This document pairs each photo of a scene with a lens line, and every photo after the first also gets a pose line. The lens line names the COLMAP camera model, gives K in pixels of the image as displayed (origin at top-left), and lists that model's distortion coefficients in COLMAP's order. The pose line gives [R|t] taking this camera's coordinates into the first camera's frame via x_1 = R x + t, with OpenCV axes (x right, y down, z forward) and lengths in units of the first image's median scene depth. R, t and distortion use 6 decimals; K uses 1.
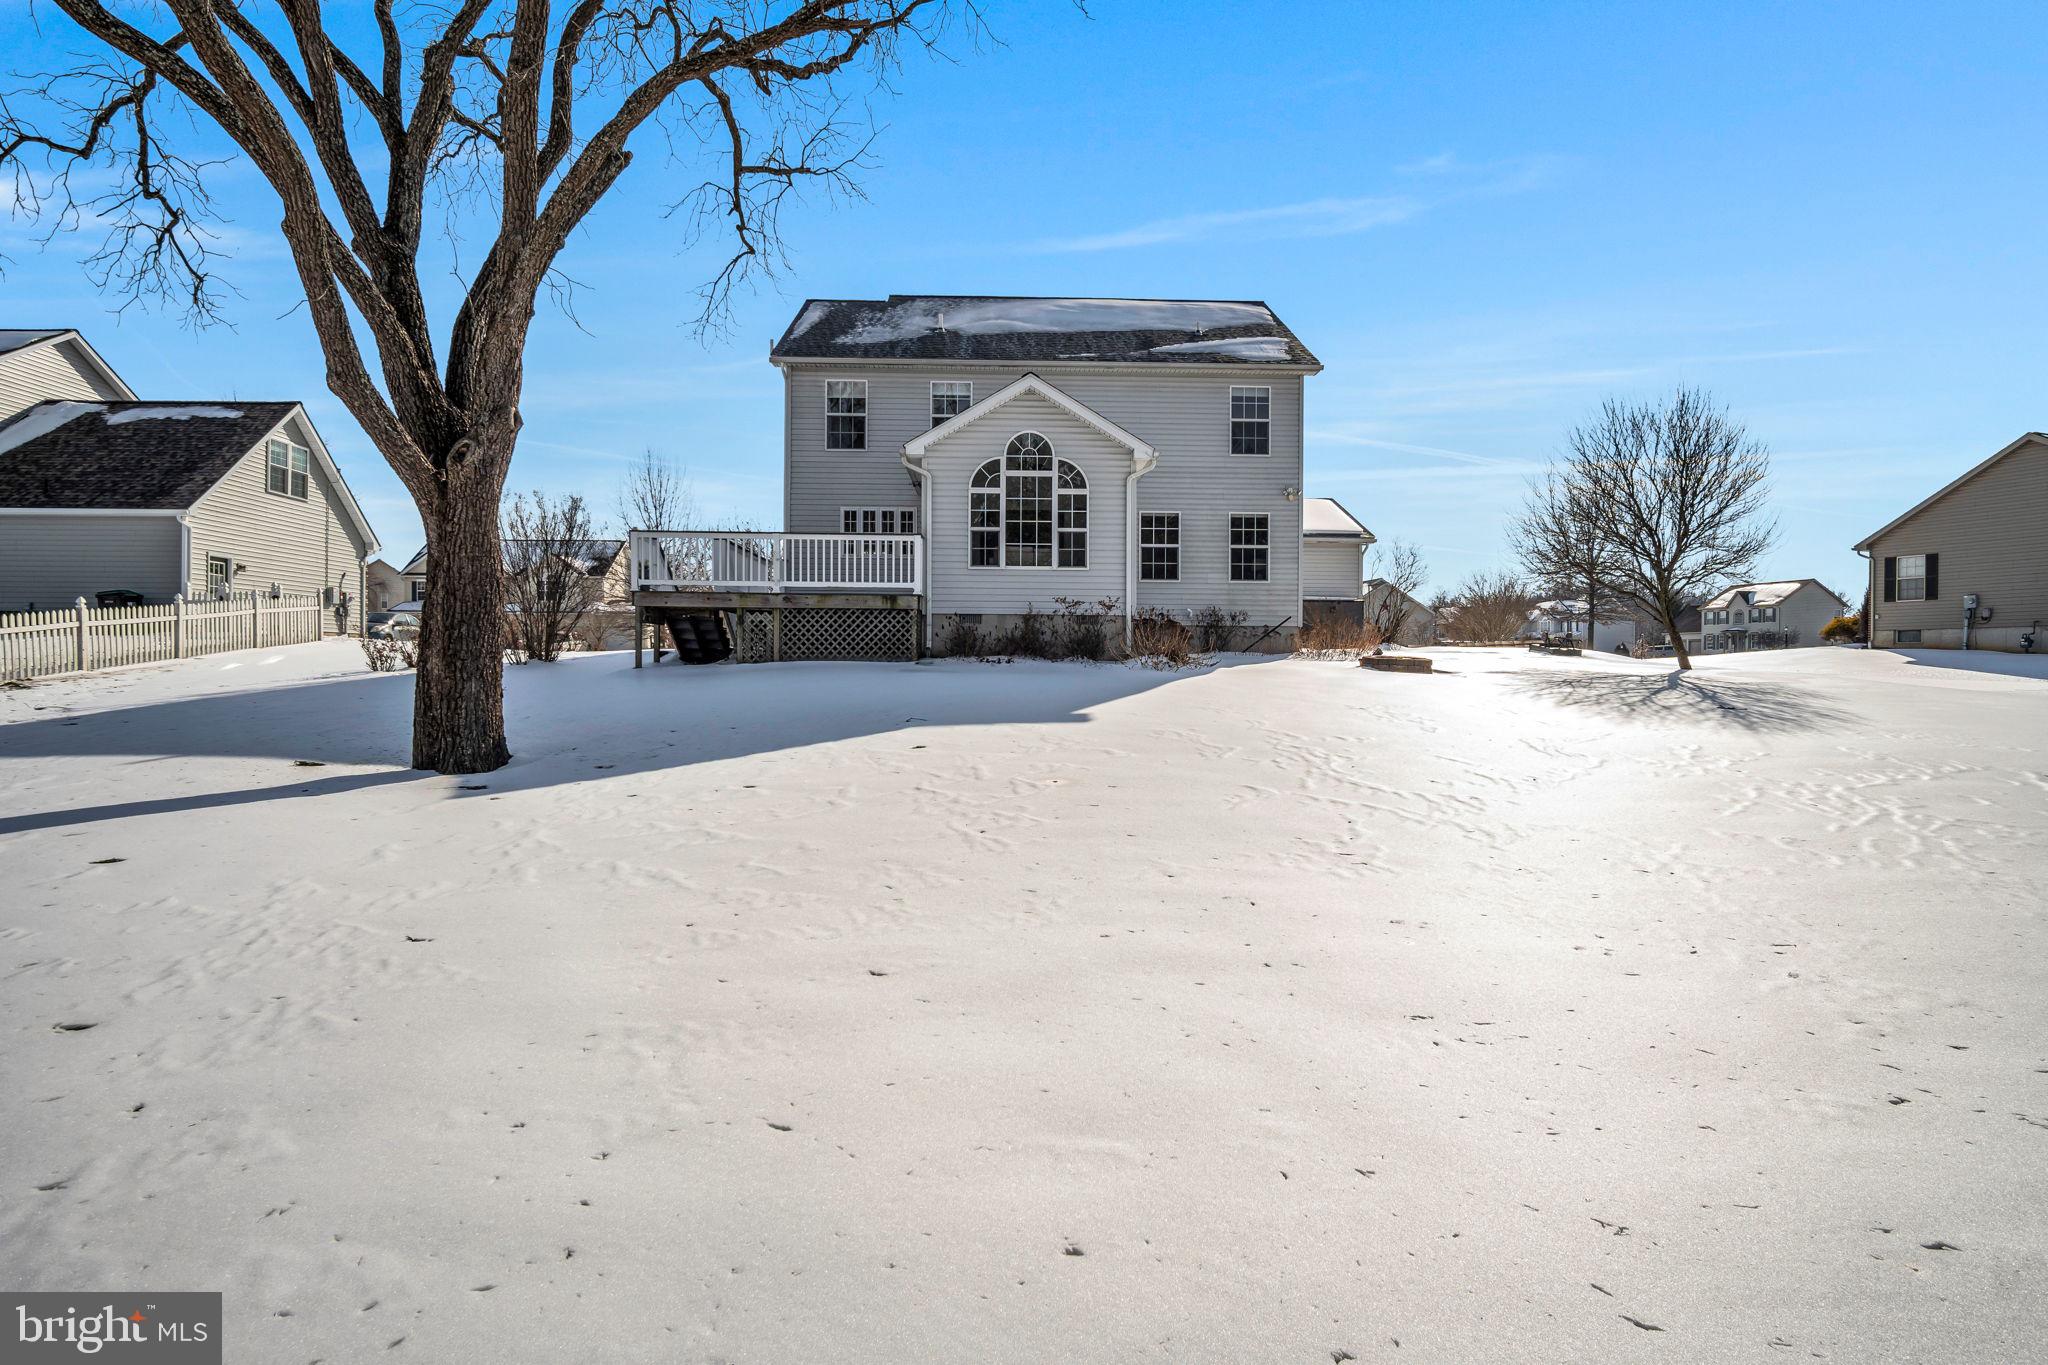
lens RADIAL K [[1117.5, 0, 1027.7], [0, 1117.5, 673.4], [0, 0, 1]] dist [-0.003563, -0.000034]
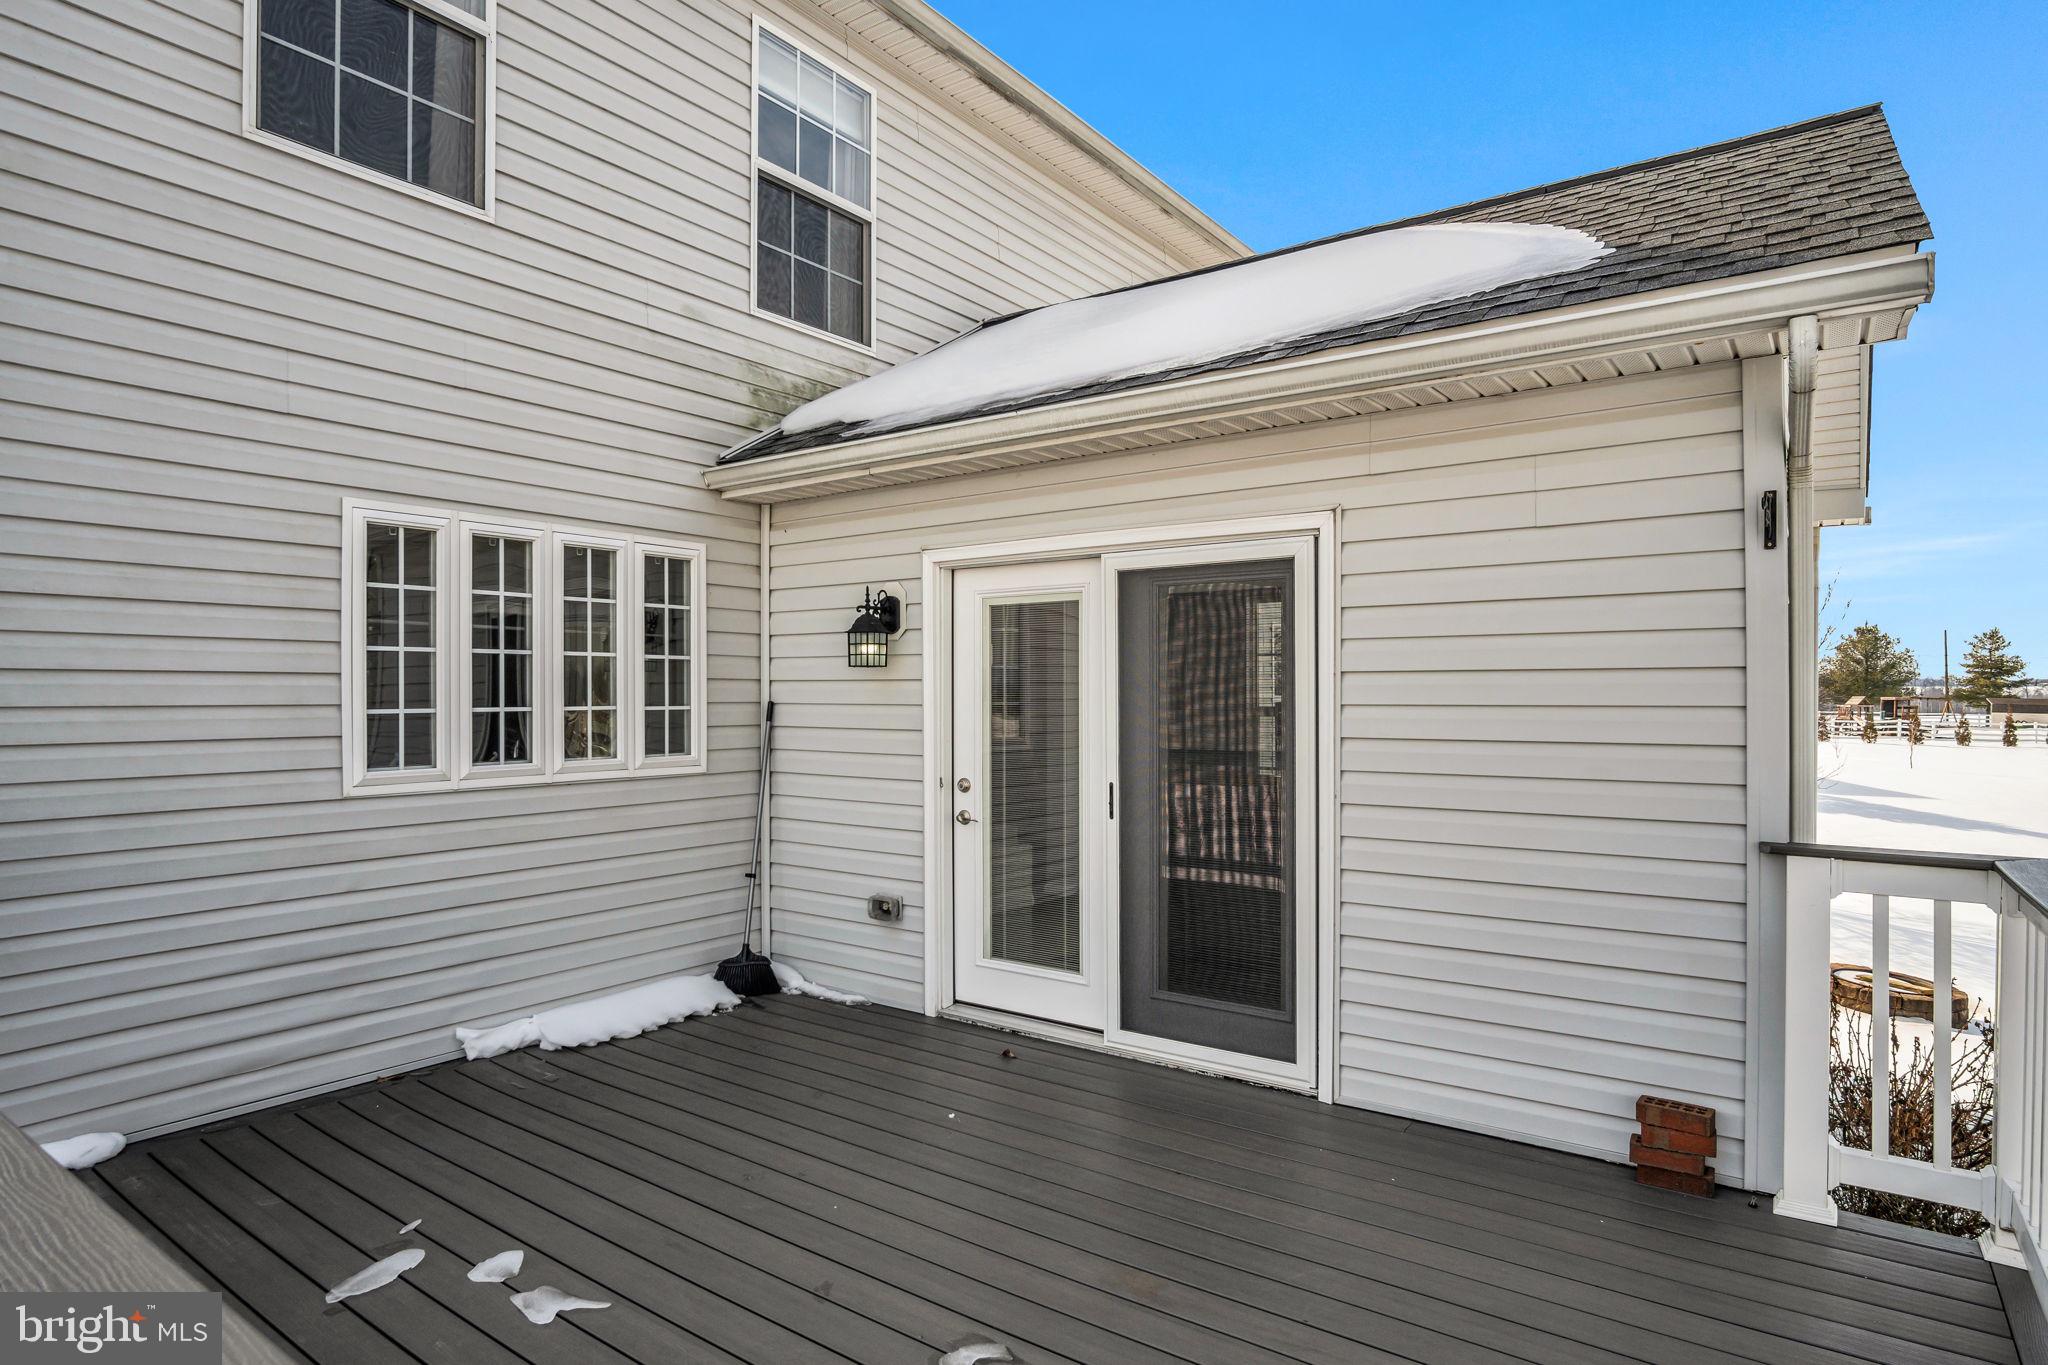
lens RADIAL K [[1117.5, 0, 1022.3], [0, 1117.5, 688.6], [0, 0, 1]] dist [-0.003563, -0.000034]
pose [[0.626291, -0.000324, 0.779589, -0.294948], [0.004911, 0.999982, -0.003530, -0.149136], [-0.779574, 0.006040, 0.626281, 1.019854]]
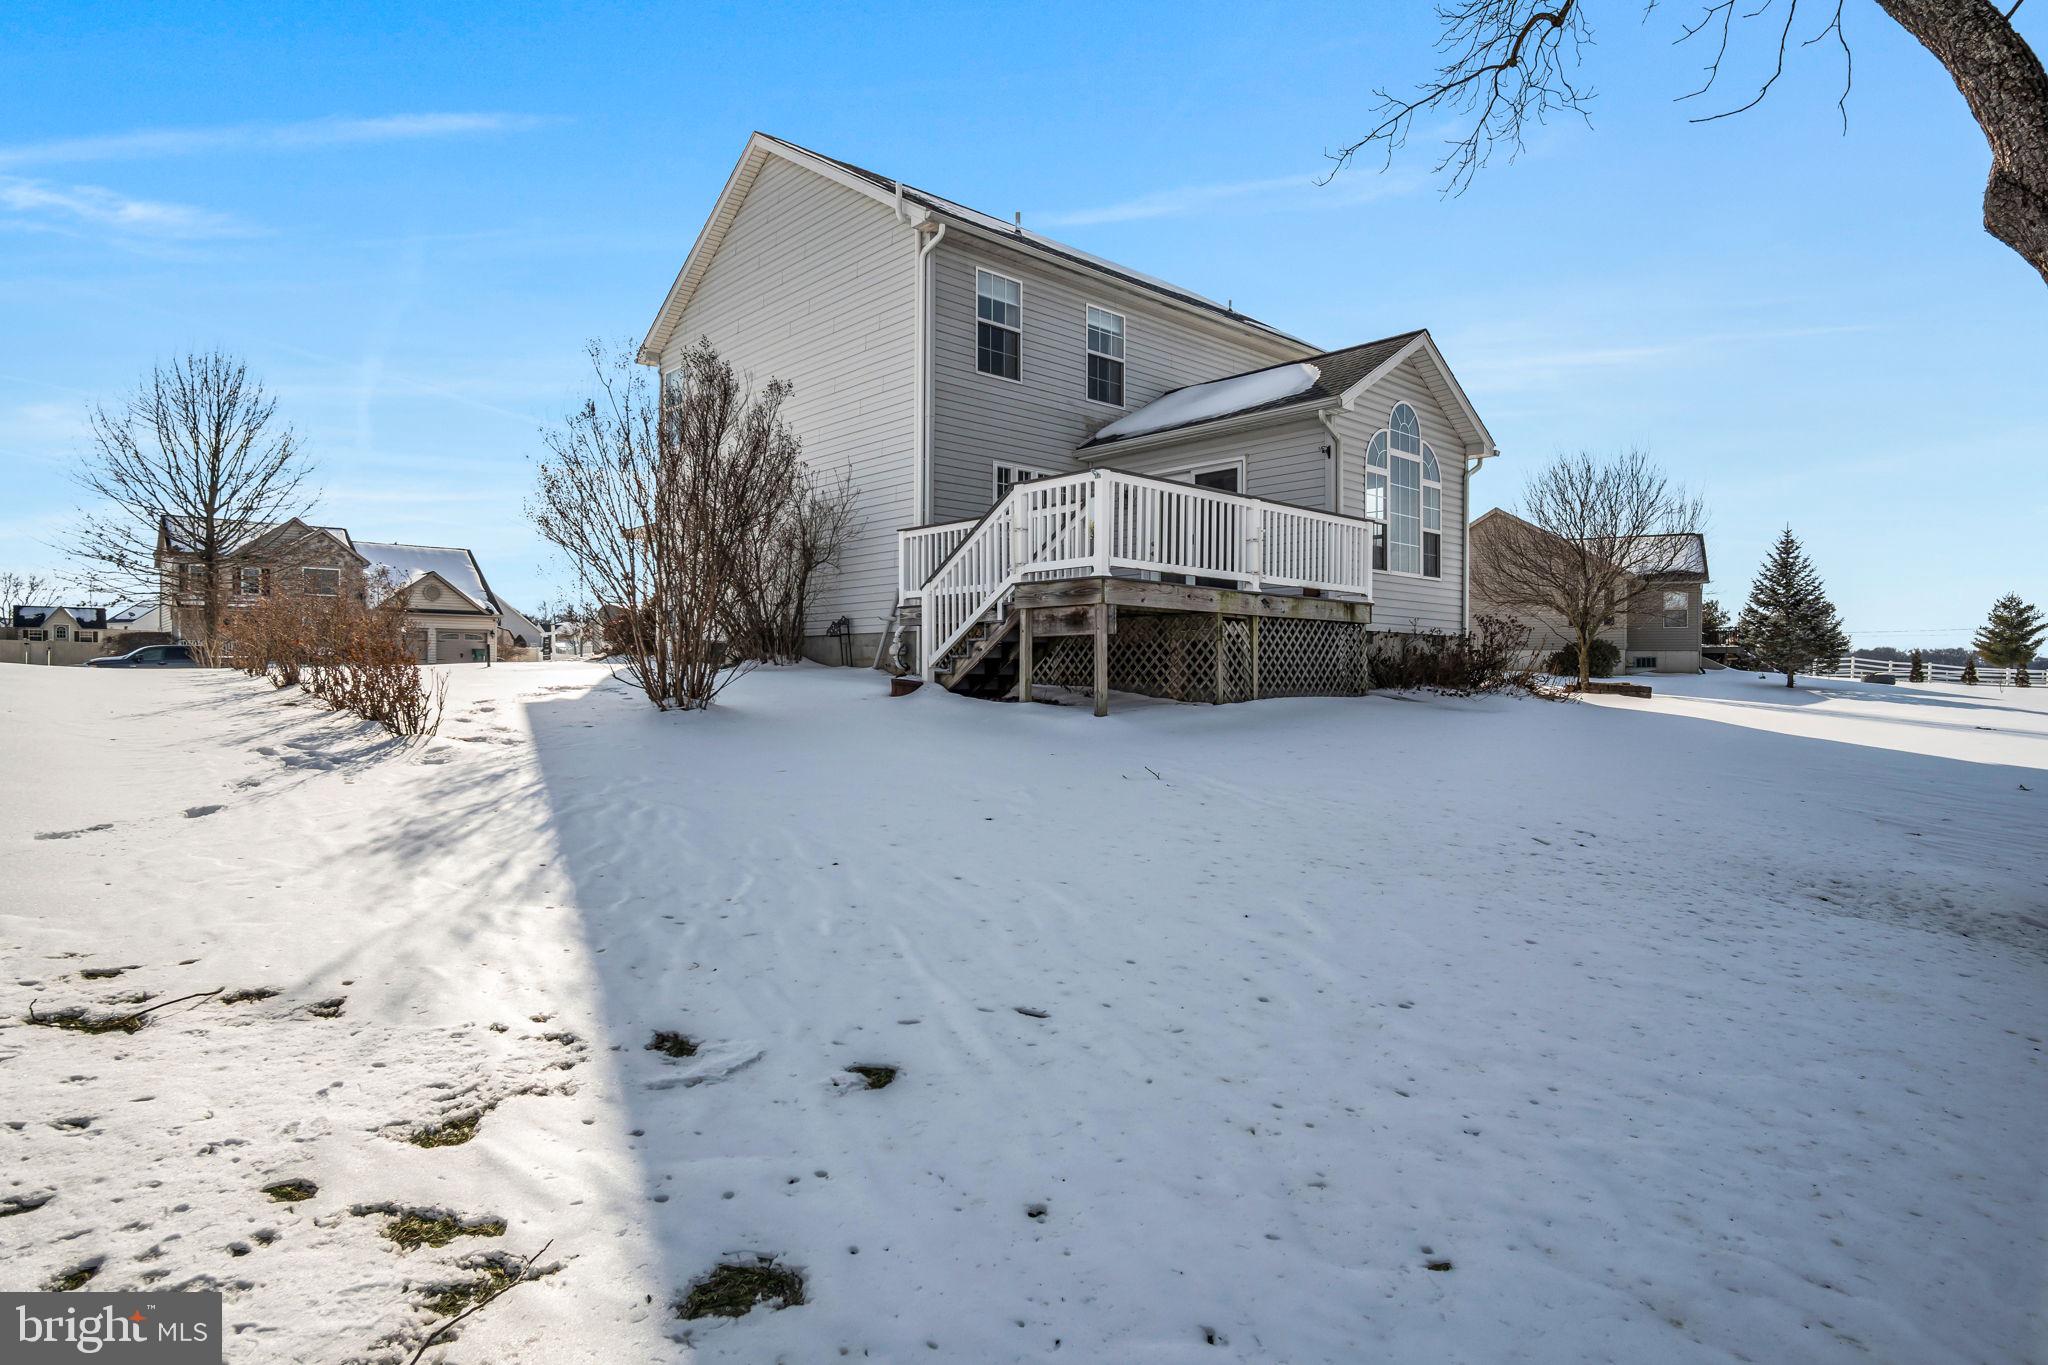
lens RADIAL K [[1117.5, 0, 1025.2], [0, 1117.5, 686.1], [0, 0, 1]] dist [-0.003563, -0.000034]
pose [[0.767346, -0.003452, 0.641224, -0.734611], [-0.001764, 0.999970, 0.007493, -0.022316], [-0.641231, -0.006881, 0.767317, 0.588170]]
